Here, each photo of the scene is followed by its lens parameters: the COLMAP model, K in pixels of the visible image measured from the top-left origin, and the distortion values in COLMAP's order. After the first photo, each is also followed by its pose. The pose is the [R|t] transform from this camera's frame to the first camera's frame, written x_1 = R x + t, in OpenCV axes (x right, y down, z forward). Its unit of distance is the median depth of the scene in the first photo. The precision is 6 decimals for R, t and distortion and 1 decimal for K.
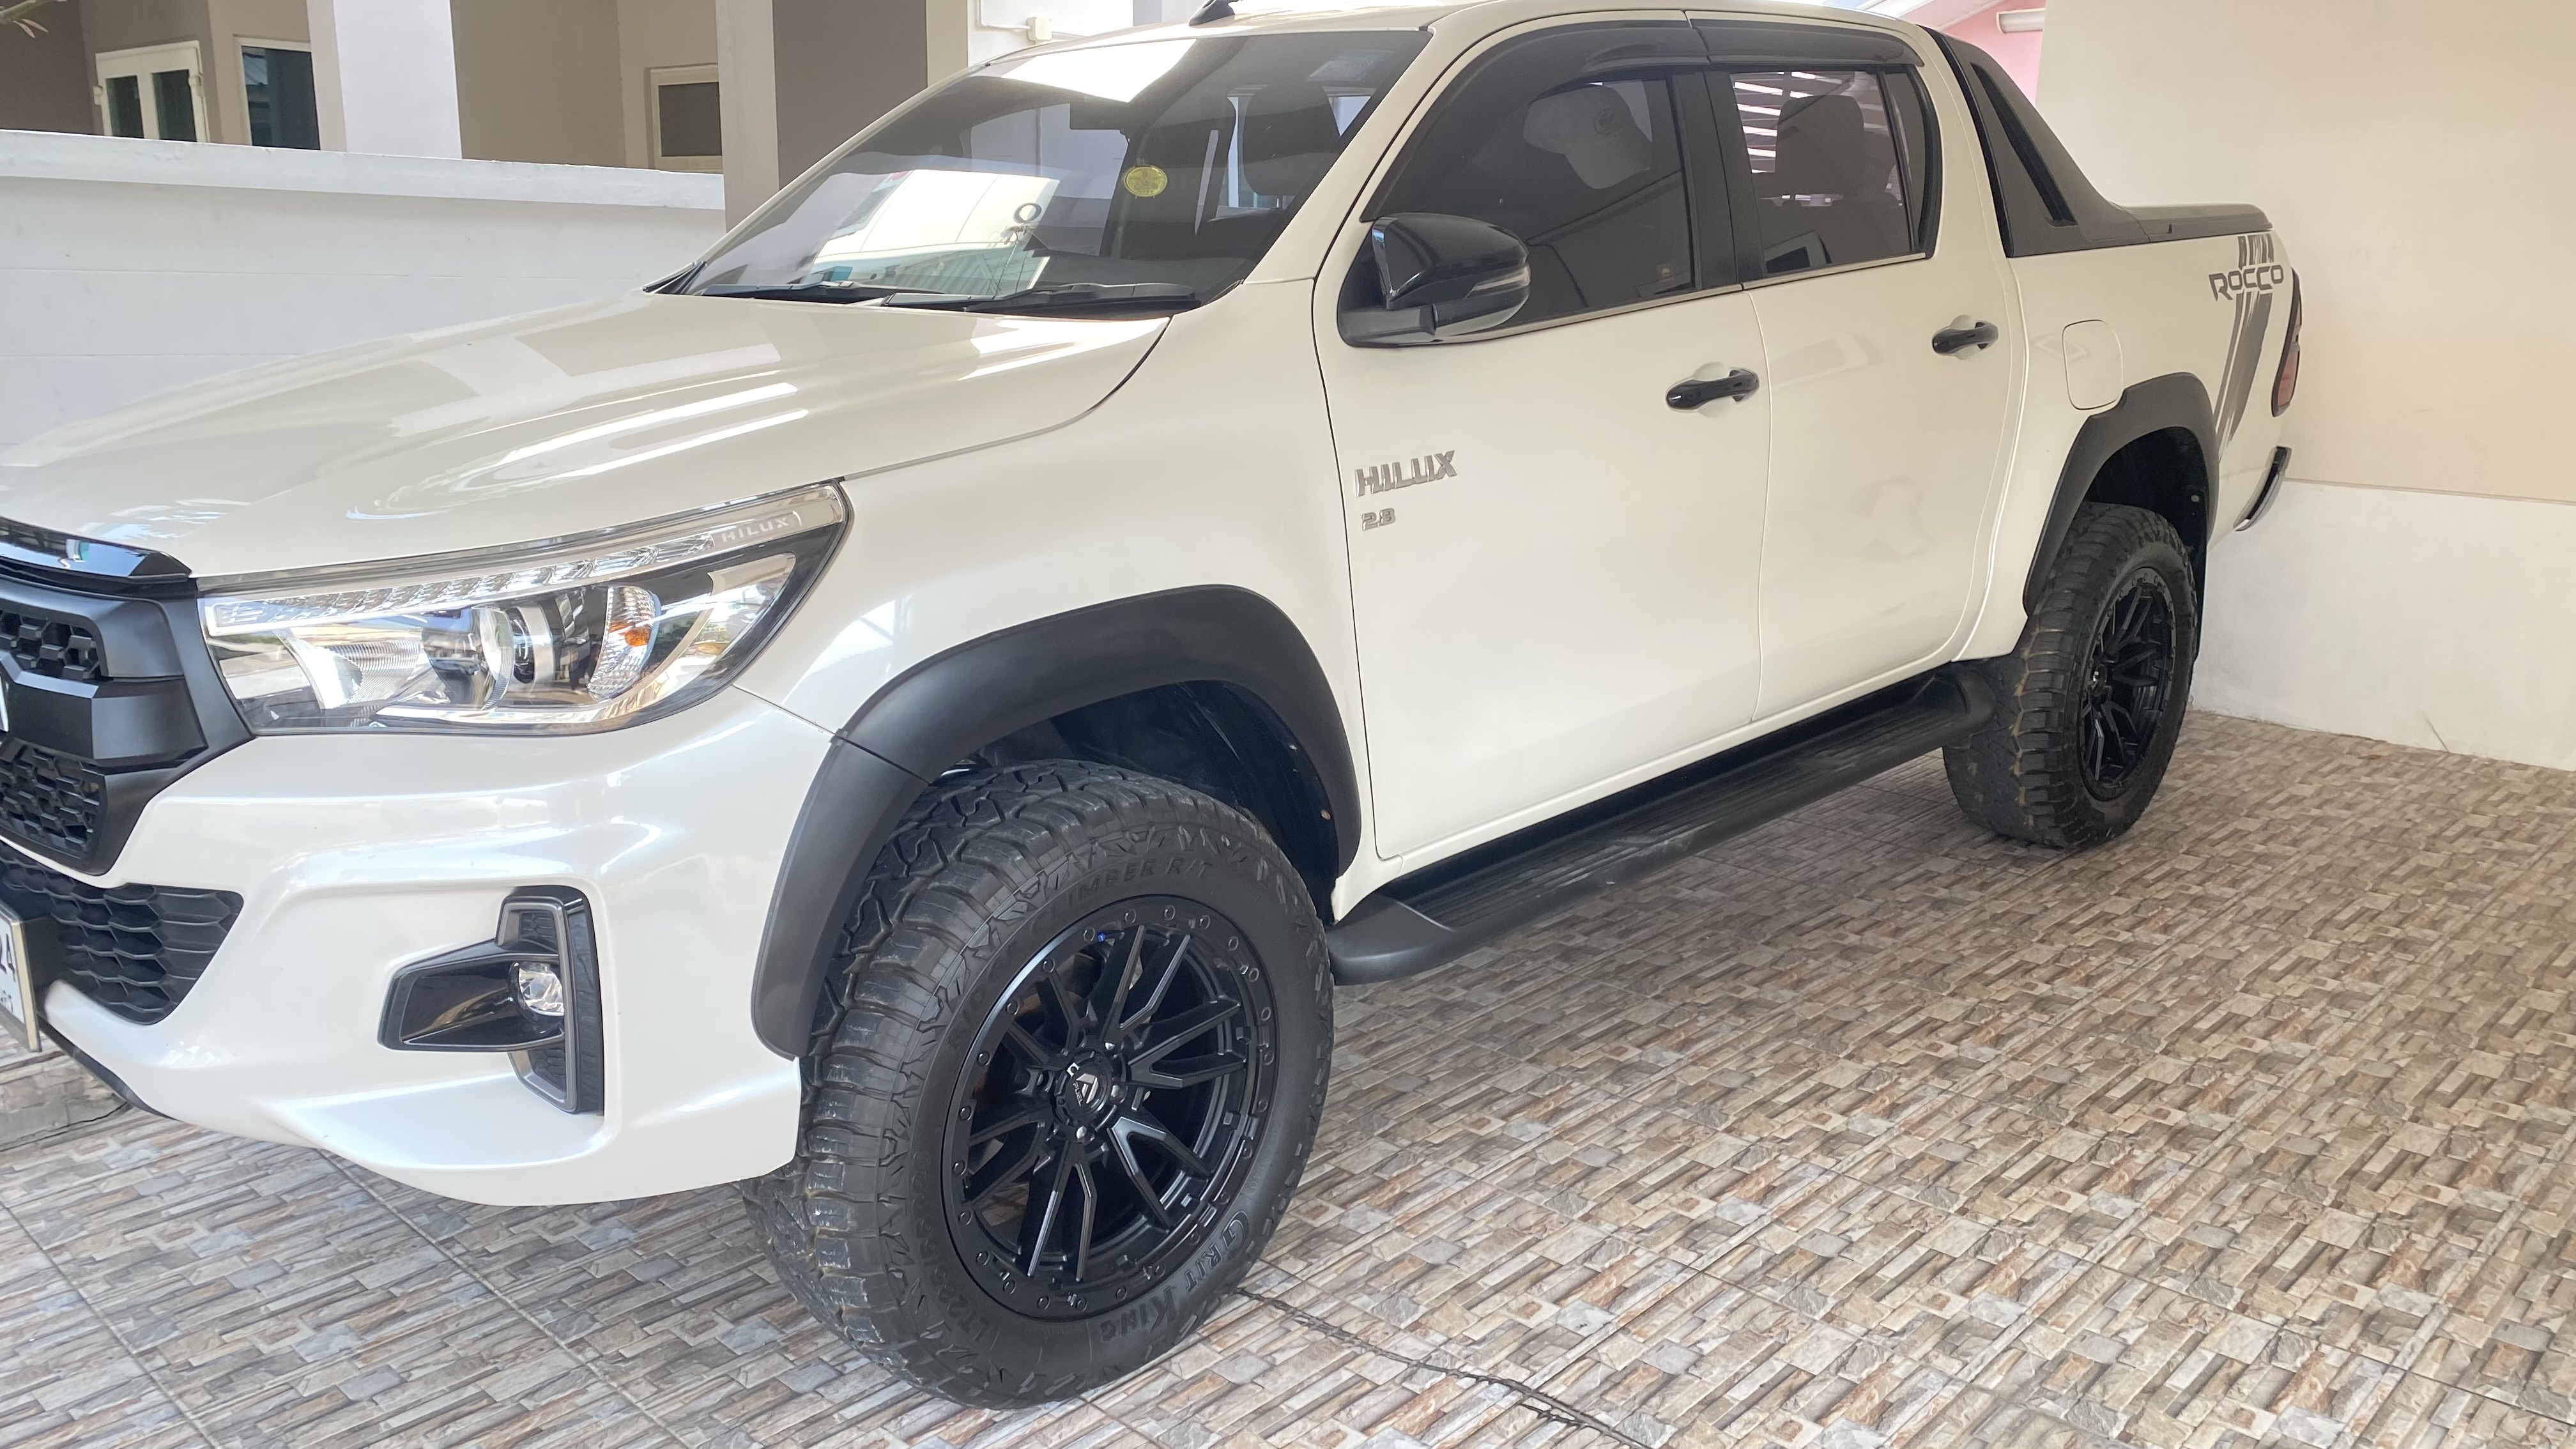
lens RADIAL K [[1967.3, 0, 1299.4], [0, 1967.3, 794.2], [0, 0, 1]] dist [0.022081, -0.010848]
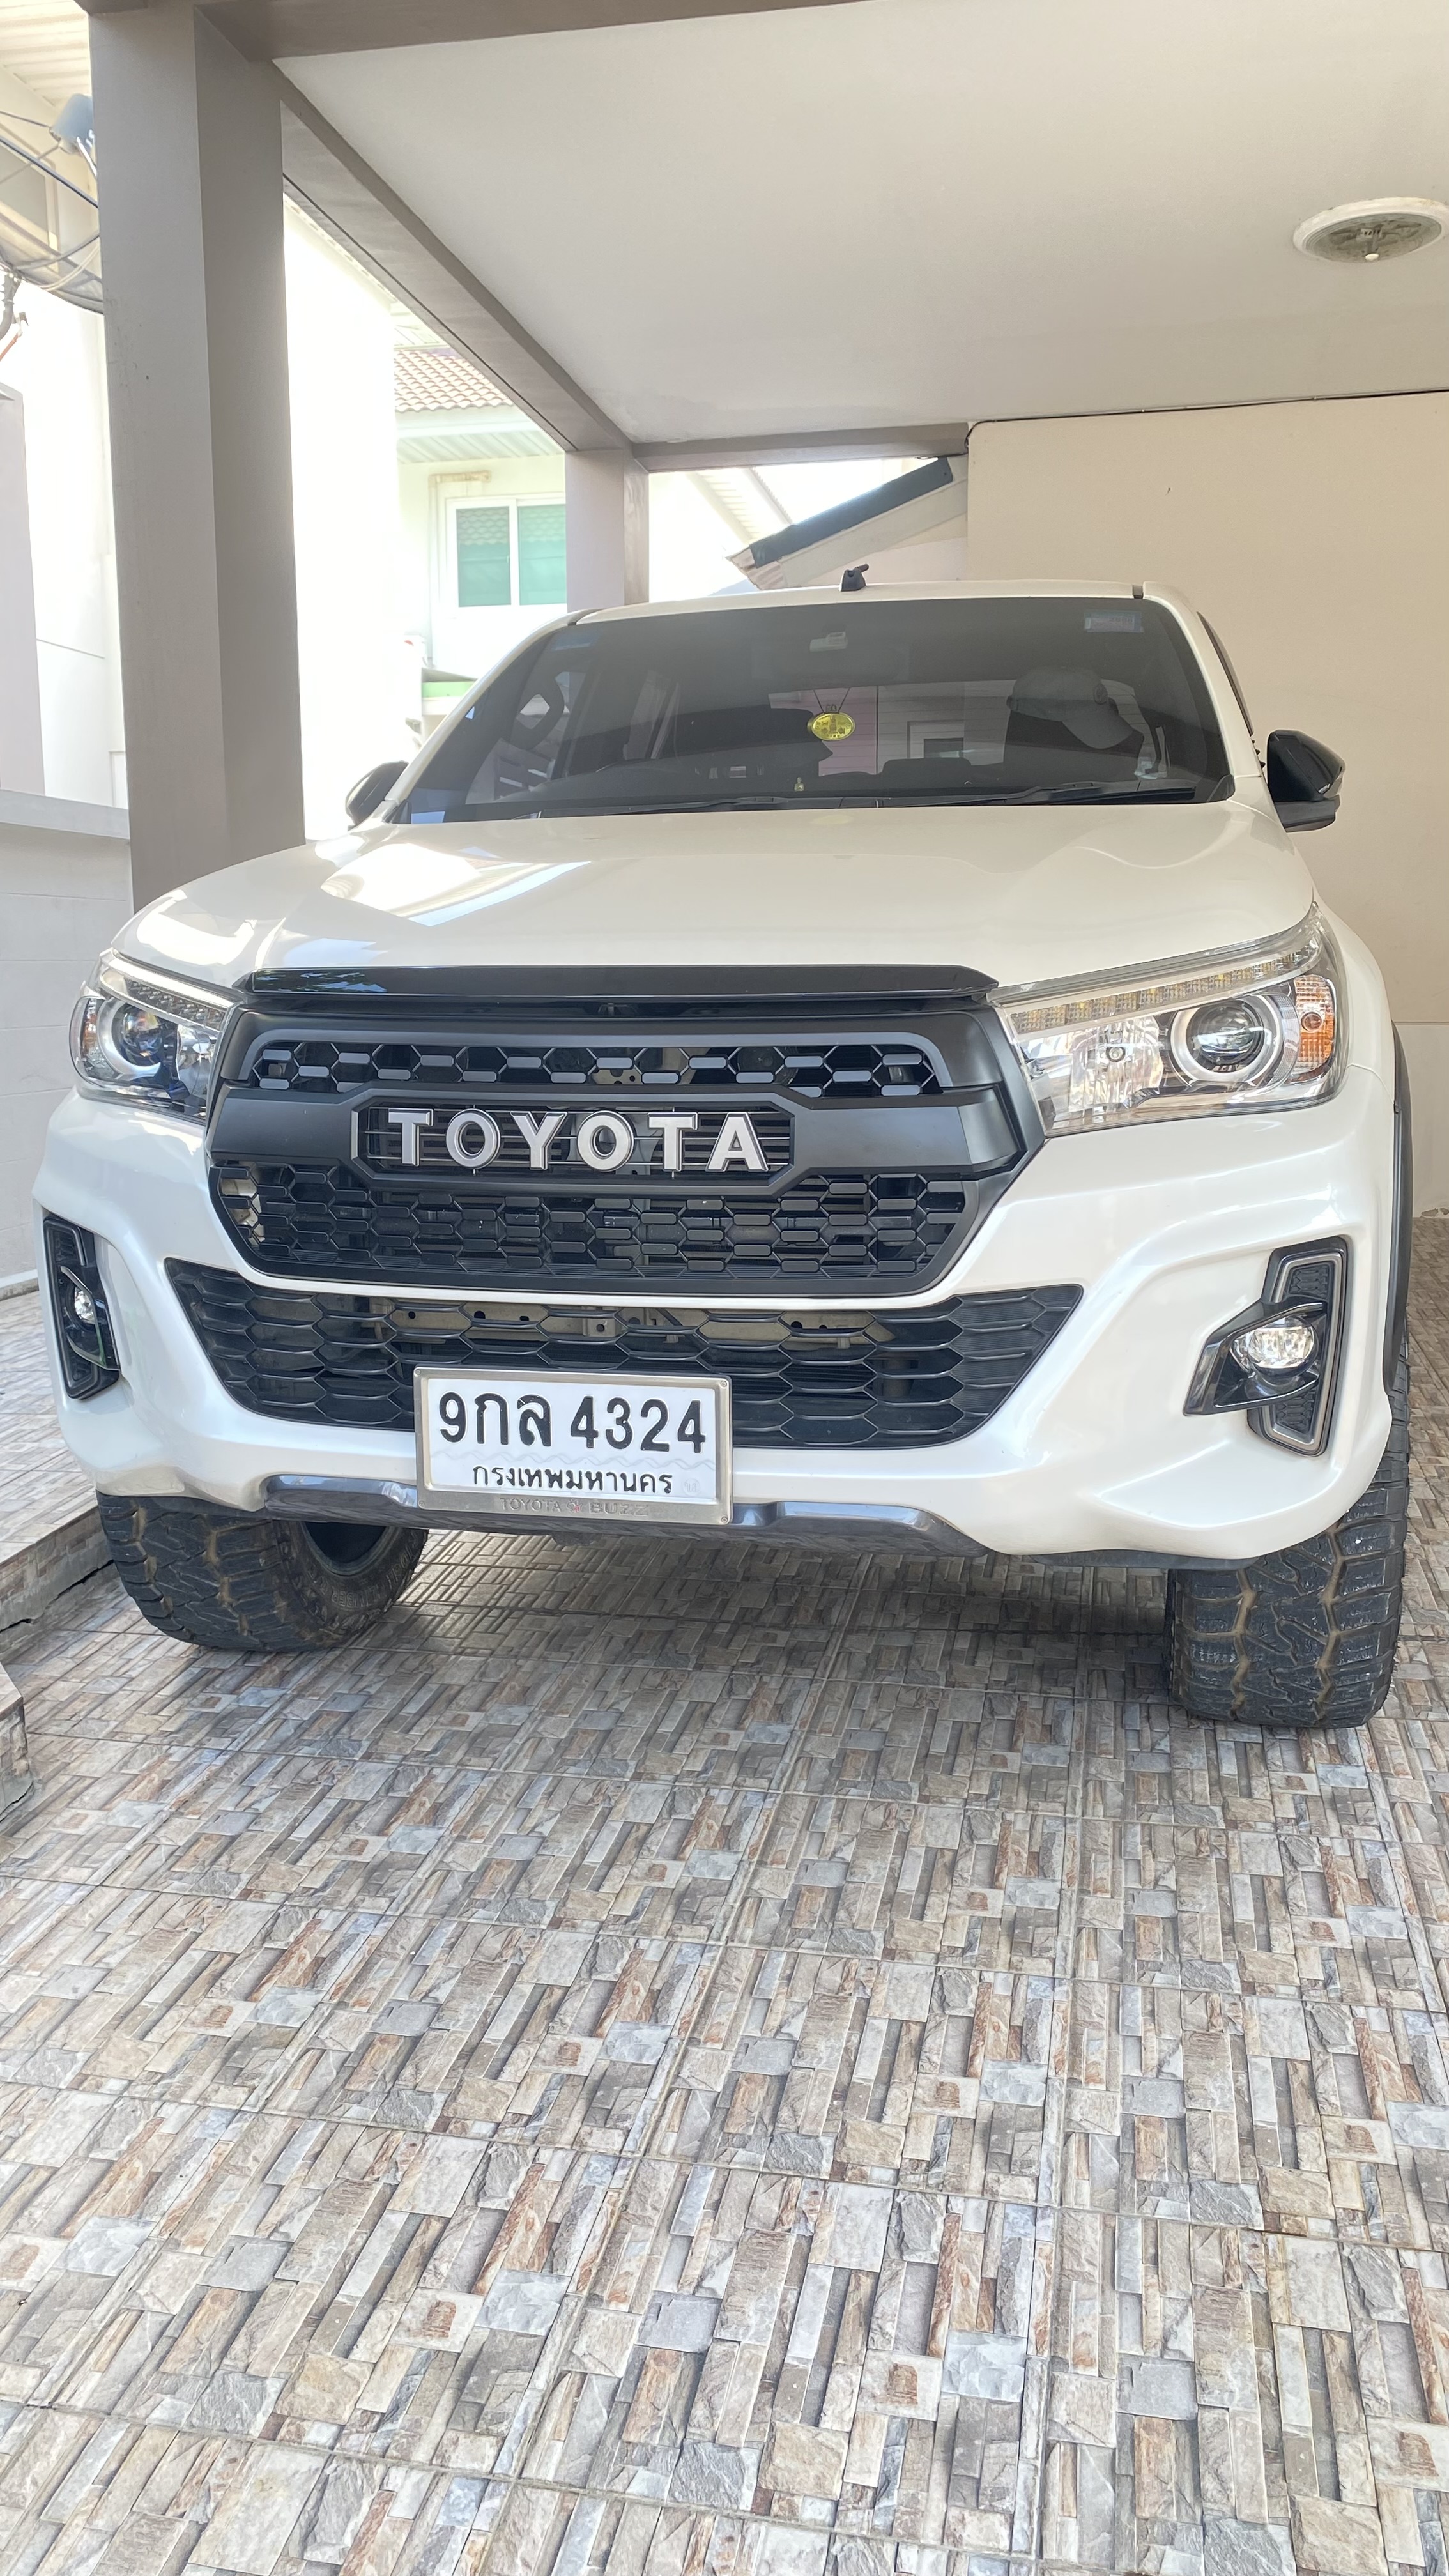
lens RADIAL K [[1967.3, 0, 732.2], [0, 1967.3, 1264.4], [0, 0, 1]] dist [0.022081, -0.010848]
pose [[0.851830, -0.109455, 0.512255, -0.898827], [0.163467, 0.984634, -0.061441, 0.054137], [-0.497659, 0.136074, 0.856633, 0.149597]]
